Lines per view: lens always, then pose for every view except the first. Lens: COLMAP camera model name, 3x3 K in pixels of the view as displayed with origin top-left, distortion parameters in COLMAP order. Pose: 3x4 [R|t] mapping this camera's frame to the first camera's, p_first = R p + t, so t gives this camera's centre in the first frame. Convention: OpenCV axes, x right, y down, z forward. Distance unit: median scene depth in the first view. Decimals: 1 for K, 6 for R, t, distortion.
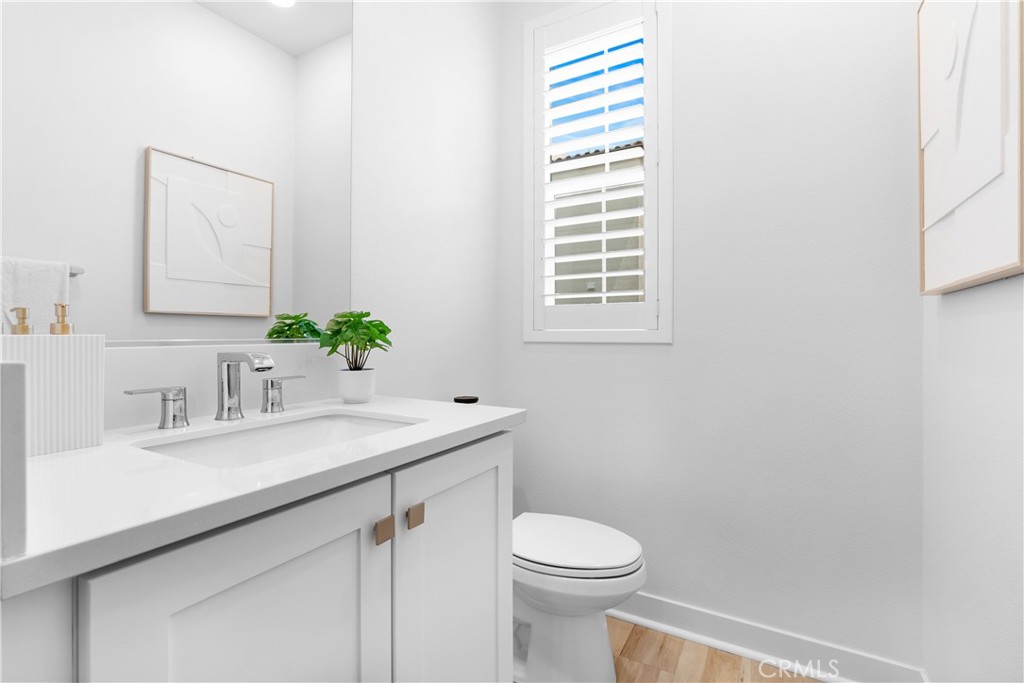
lens RADIAL K [[469.6, 0, 513.8], [0, 469.6, 336.8], [0, 0, 1]] dist [-0.003552, -0.000621]
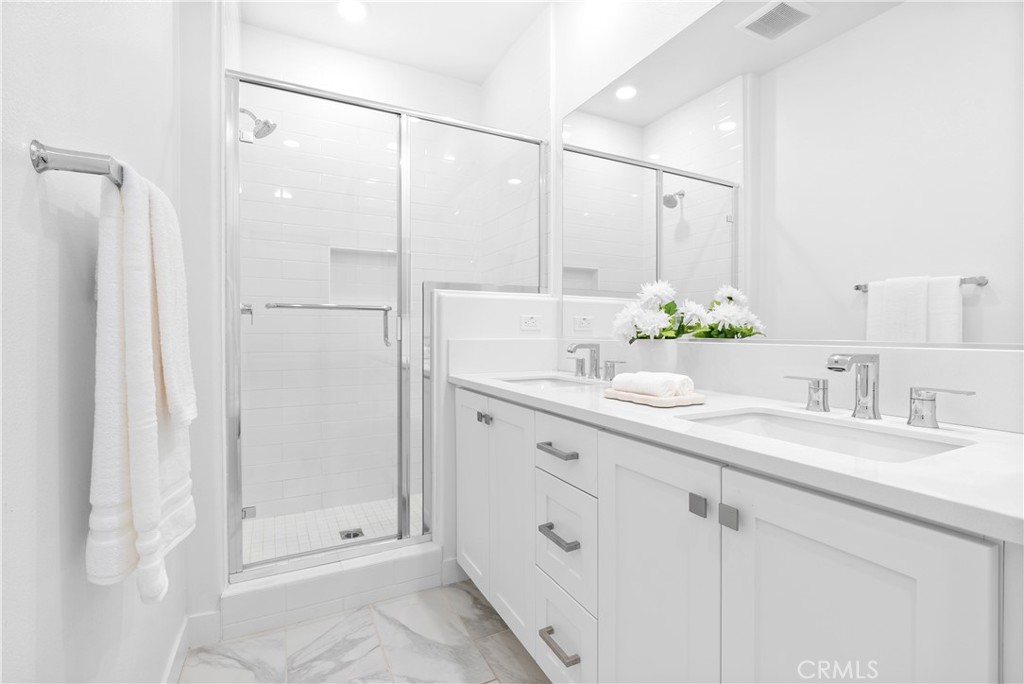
lens RADIAL K [[469.6, 0, 513.8], [0, 469.6, 337.3], [0, 0, 1]] dist [-0.003552, -0.000621]
pose [[-0.538190, 0.007920, -0.842786, 0.875938], [-0.008311, 0.999857, 0.014703, -0.013993], [0.842782, 0.014917, -0.538048, 1.149113]]
